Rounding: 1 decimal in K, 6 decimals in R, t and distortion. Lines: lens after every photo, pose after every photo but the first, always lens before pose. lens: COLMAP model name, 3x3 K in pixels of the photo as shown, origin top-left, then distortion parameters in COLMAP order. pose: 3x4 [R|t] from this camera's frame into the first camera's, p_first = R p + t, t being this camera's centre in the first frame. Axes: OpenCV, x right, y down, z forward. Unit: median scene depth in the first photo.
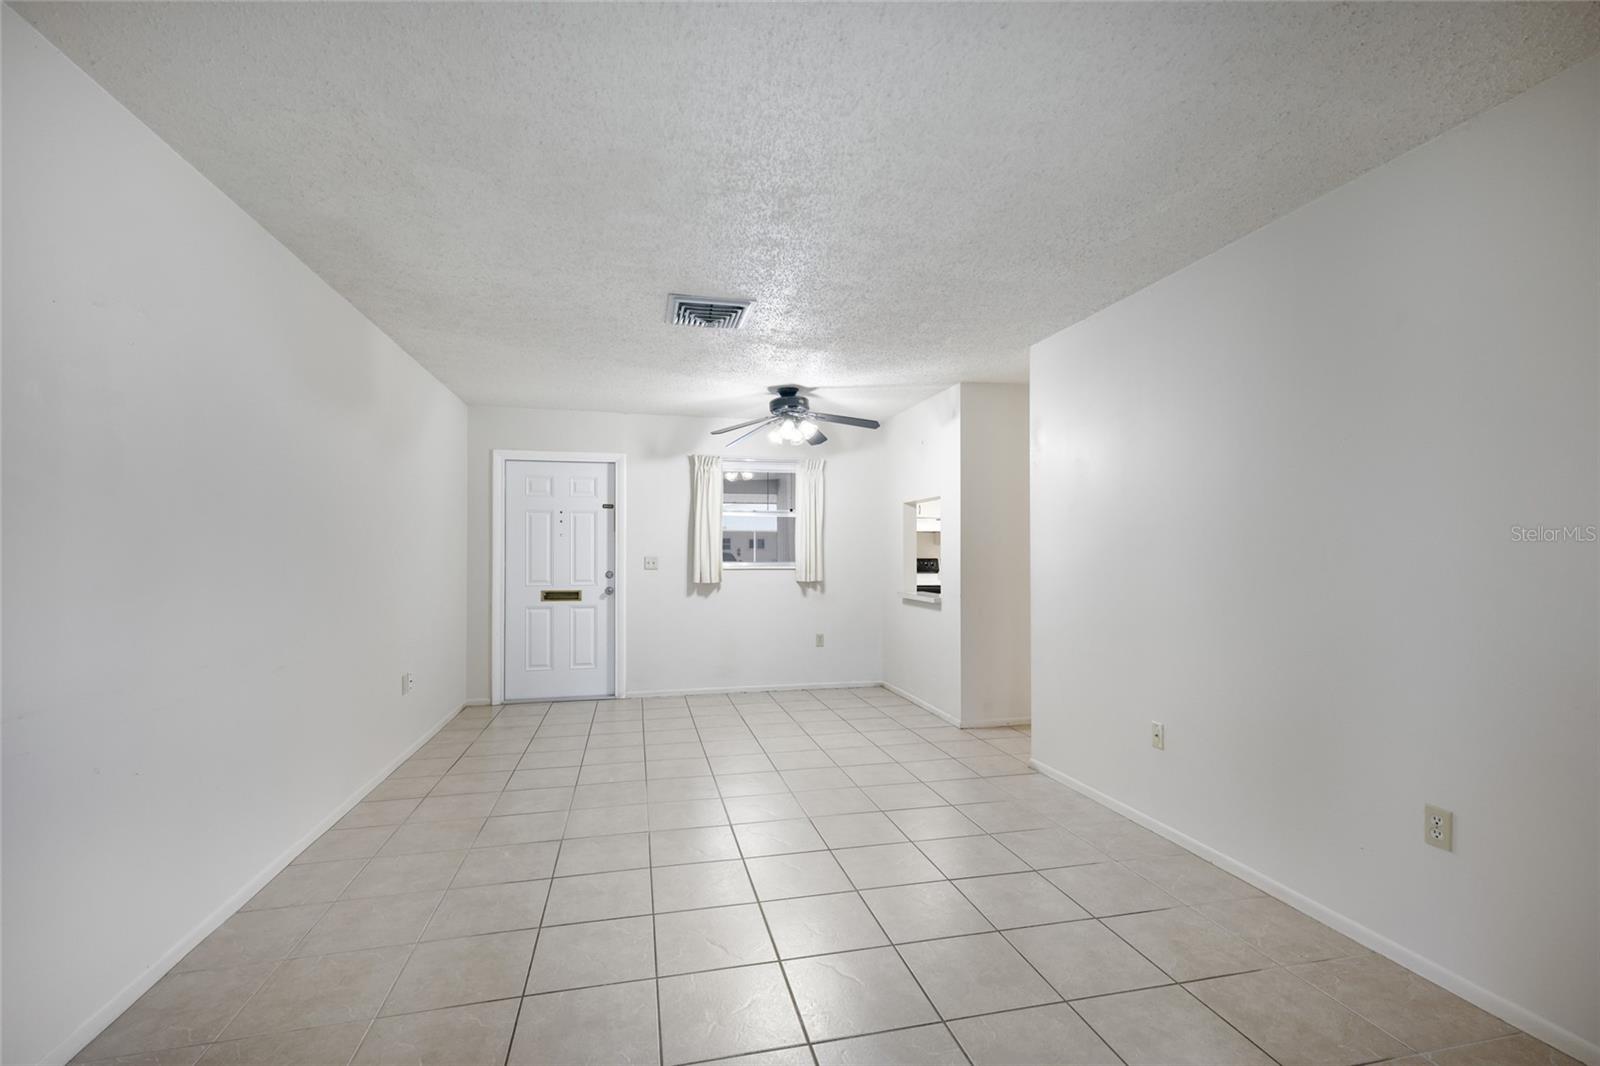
lens RADIAL K [[696.6, 0, 798.3], [0, 696.6, 546.8], [0, 0, 1]] dist [0.000592, 0.000038]
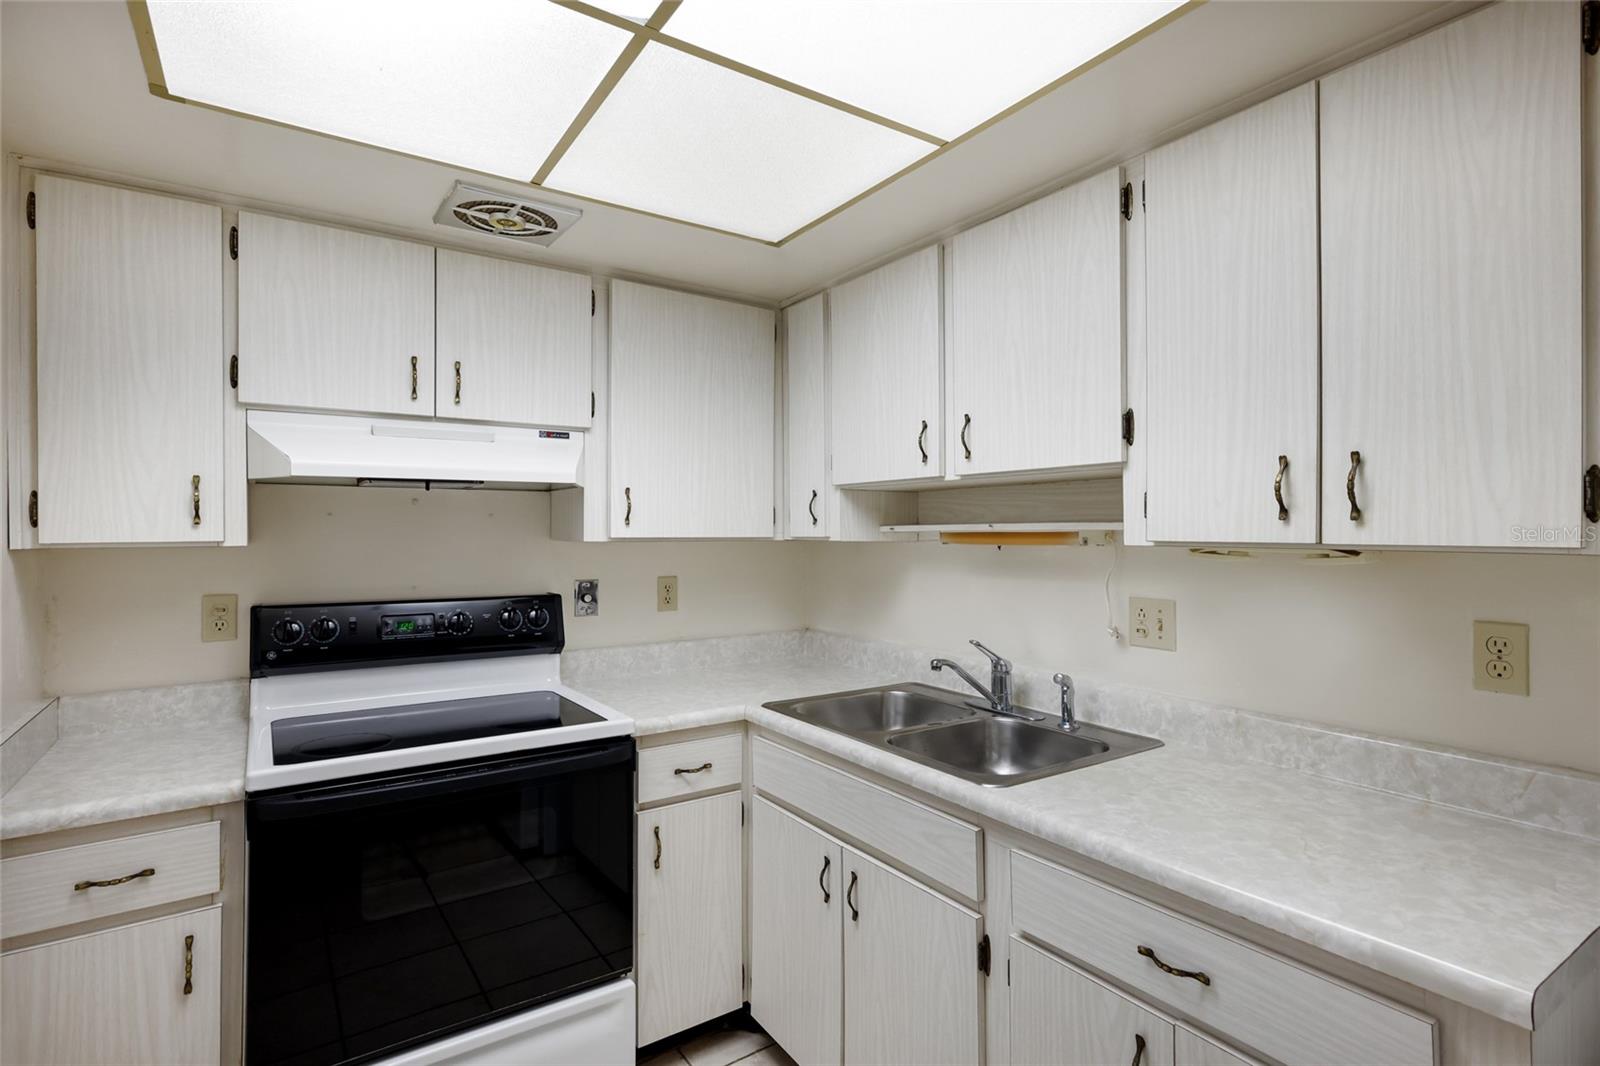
lens RADIAL K [[787.9, 0, 808.0], [0, 787.9, 526.2], [0, 0, 1]] dist [0.007583, 0.001152]
pose [[0.930867, 0.000558, 0.365357, 0.250033], [-0.002801, 0.999980, 0.005609, -0.013240], [-0.365346, -0.006244, 0.930851, 0.980911]]
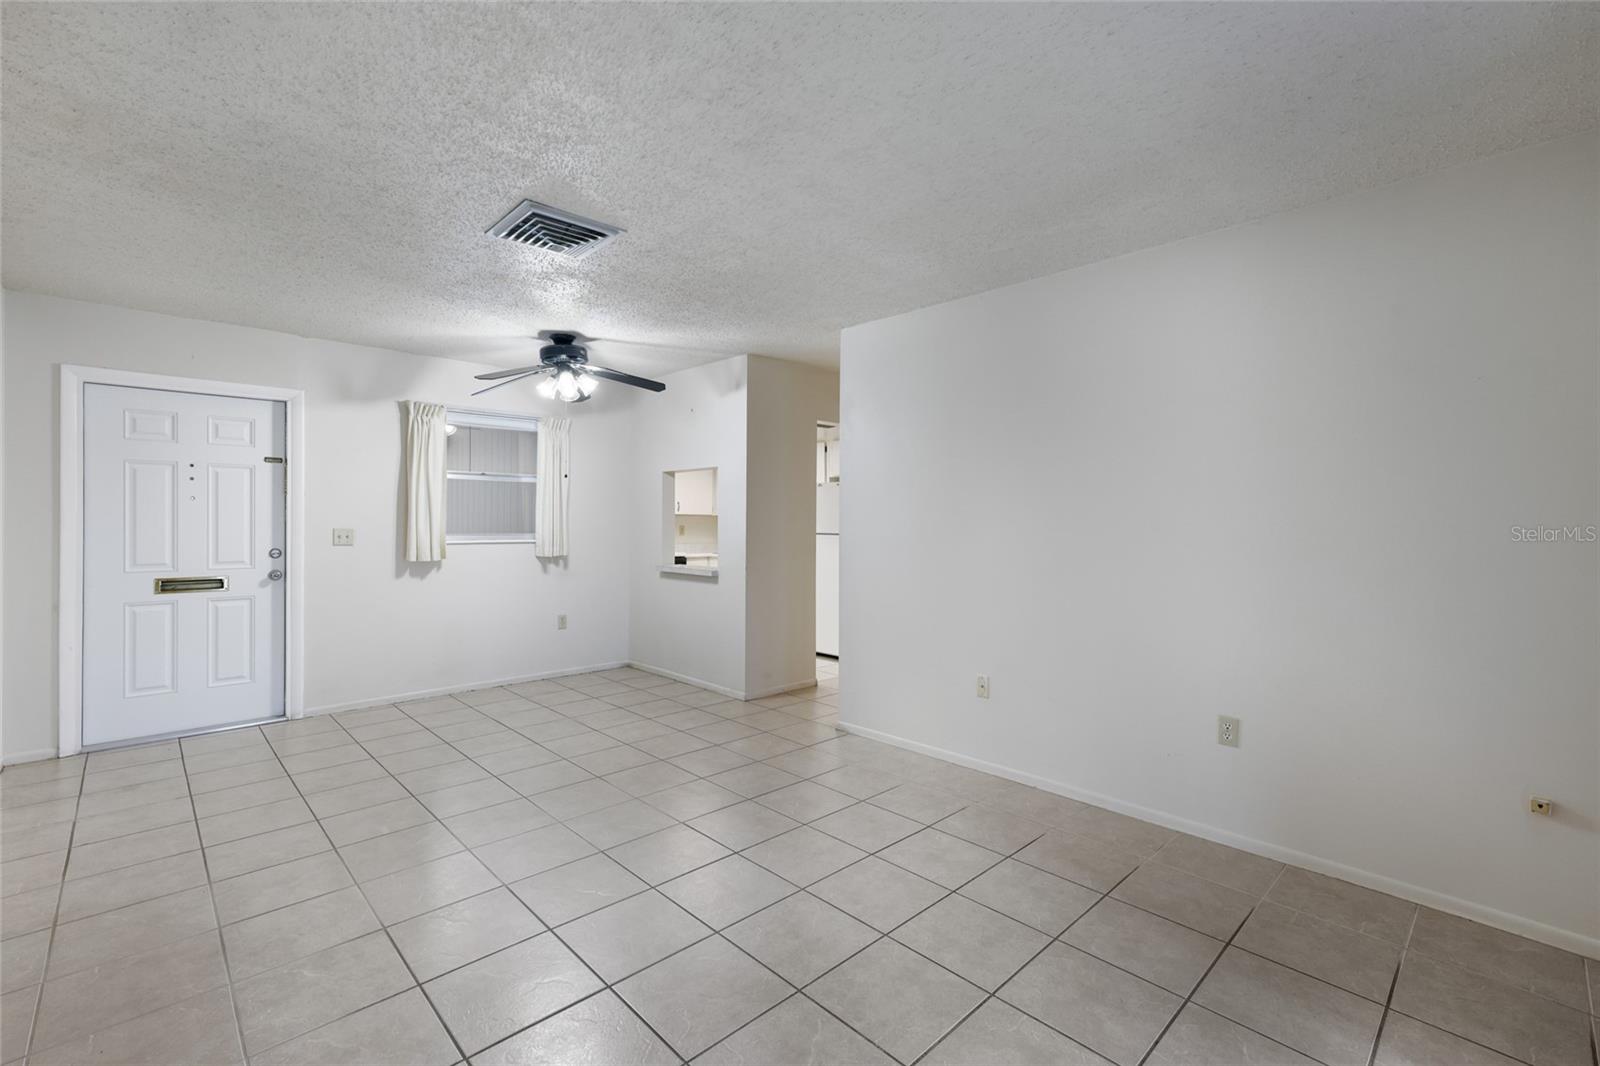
lens RADIAL K [[695.8, 0, 804.5], [0, 695.8, 524.7], [0, 0, 1]] dist [0.003092, 0.000622]
pose [[0.860994, 0.001820, 0.508611, -0.165933], [-0.009147, 0.999887, 0.011907, -0.003969], [-0.508532, -0.014904, 0.860914, 0.082931]]
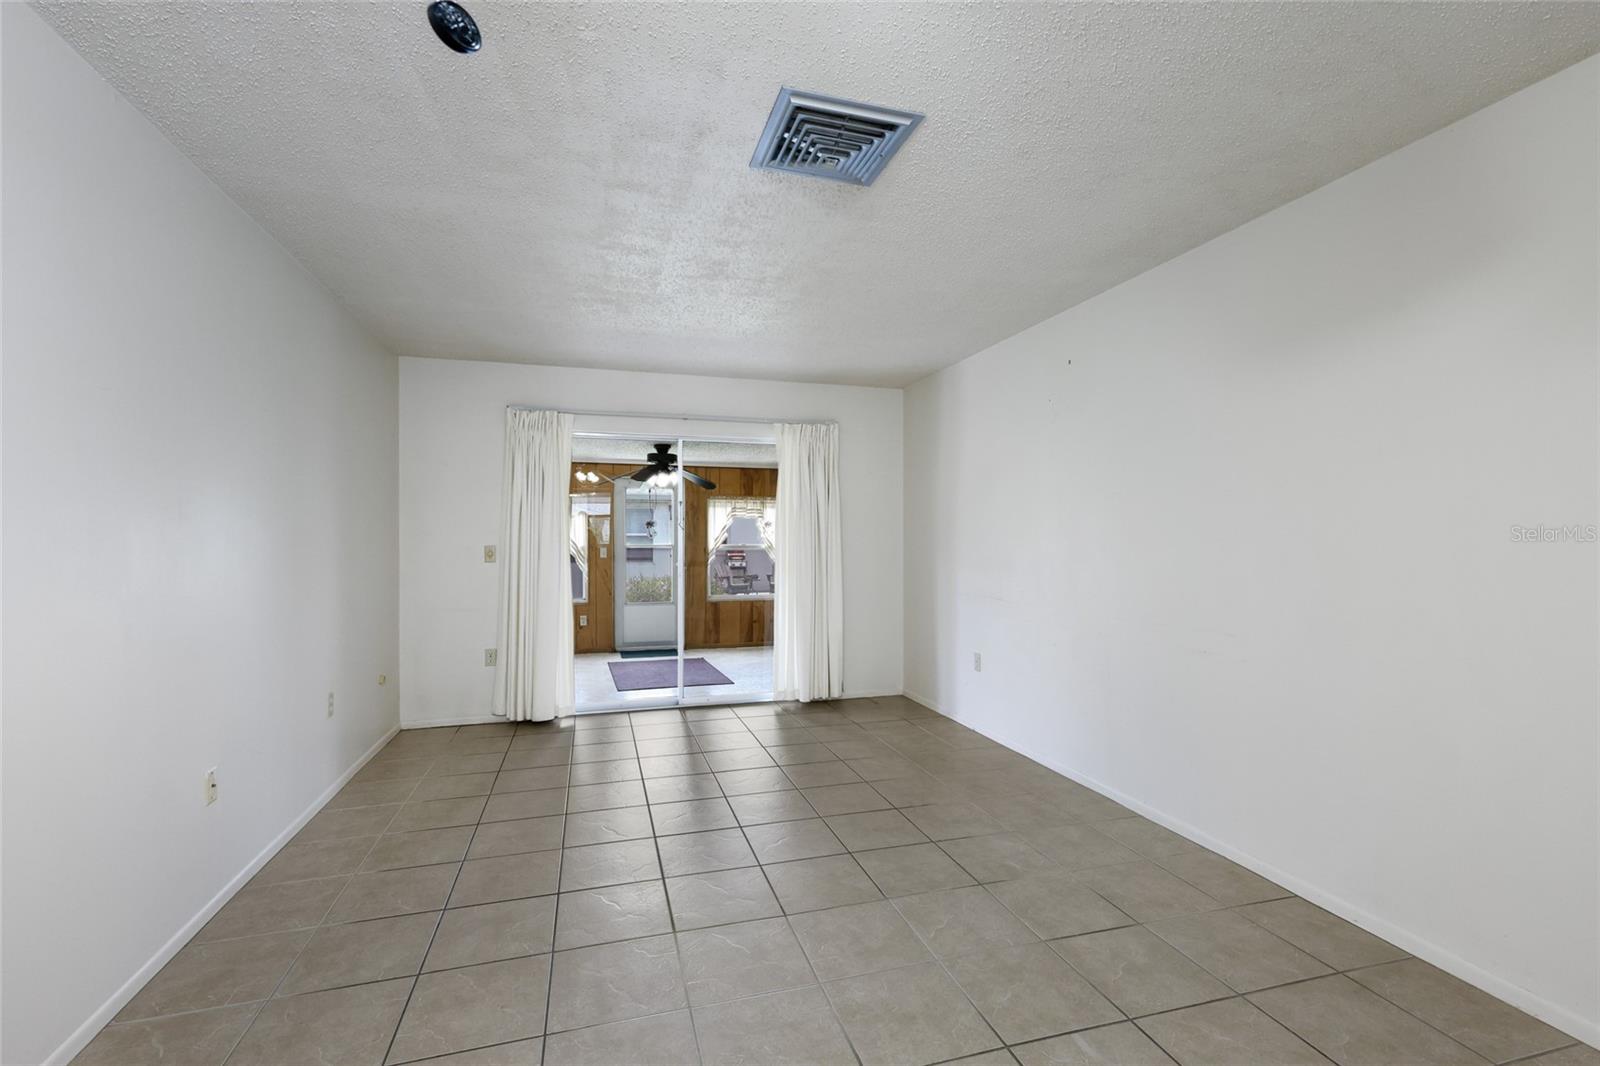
lens RADIAL K [[706.5, 0, 798.7], [0, 706.5, 536.3], [0, 0, 1]] dist [0.001573, 0.000327]
pose [[-0.998428, 0.001485, -0.056028, -0.037223], [0.001995, 0.999957, -0.009055, 0.005005], [0.056012, -0.009153, -0.998388, 0.922069]]
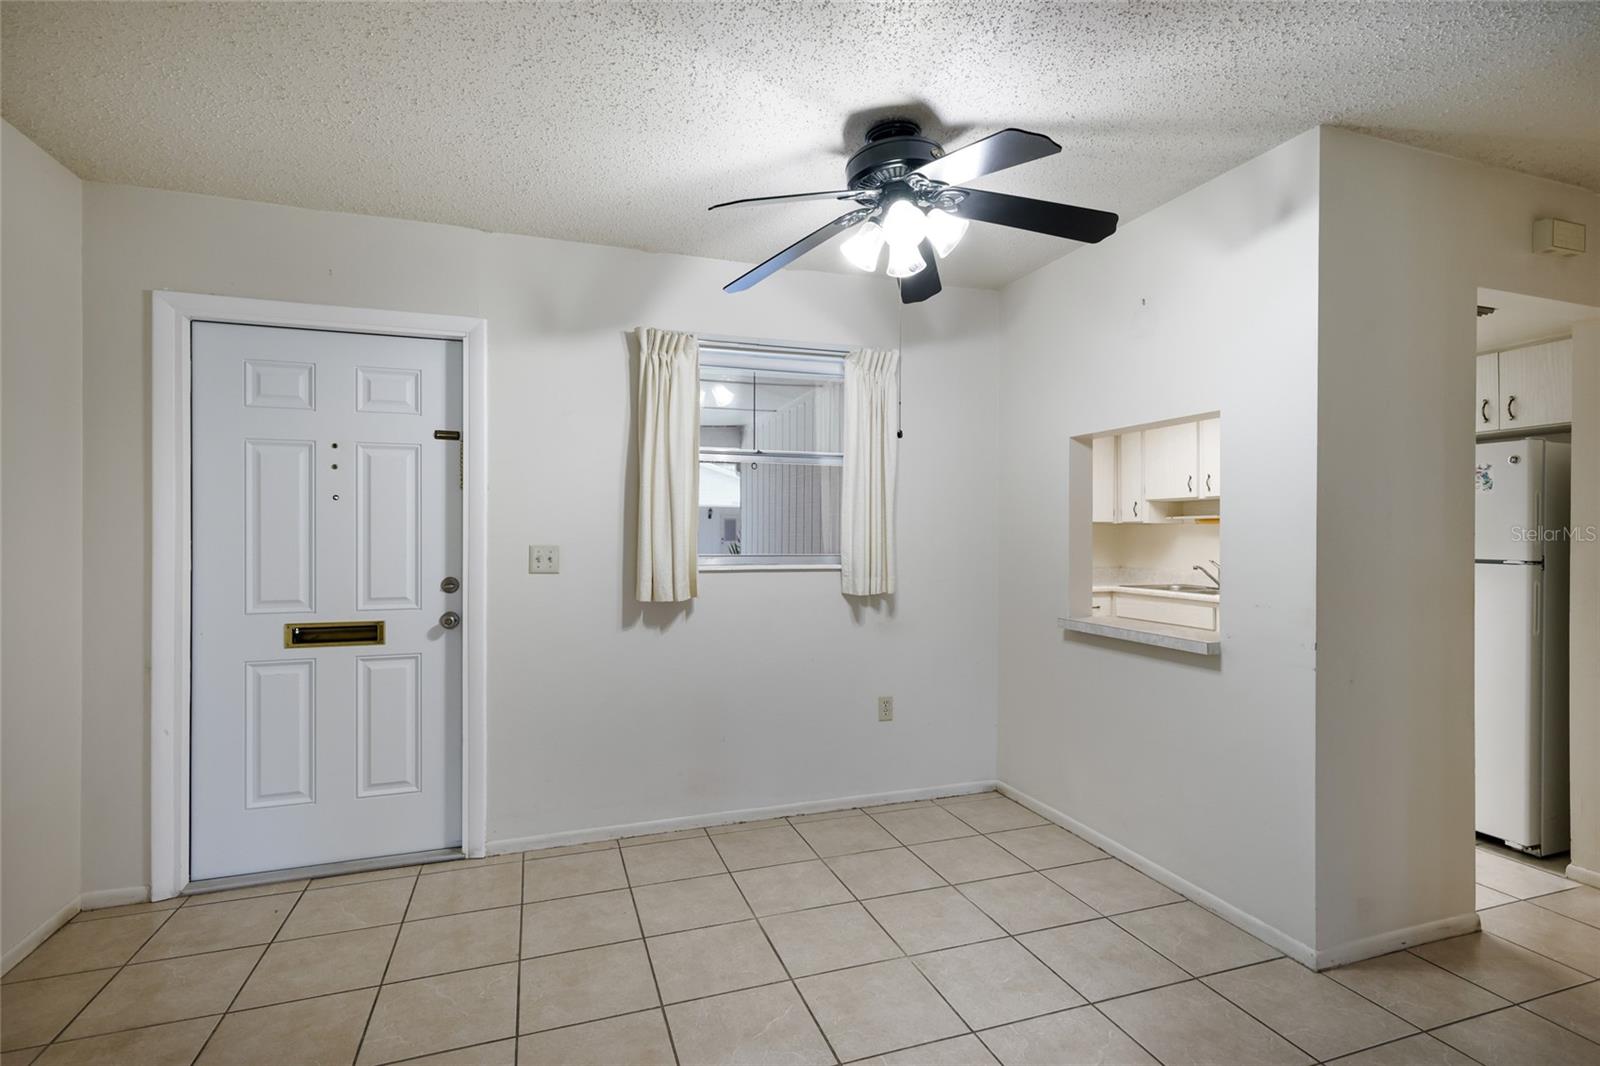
lens RADIAL K [[762.9, 0, 800.0], [0, 762.9, 533.0], [0, 0, 1]] dist [0.003954, -0.000001]
pose [[0.994540, 0.002299, 0.104332, -0.096024], [-0.003426, 0.999938, 0.010623, -0.000286], [-0.104301, -0.010922, 0.994486, 0.482388]]
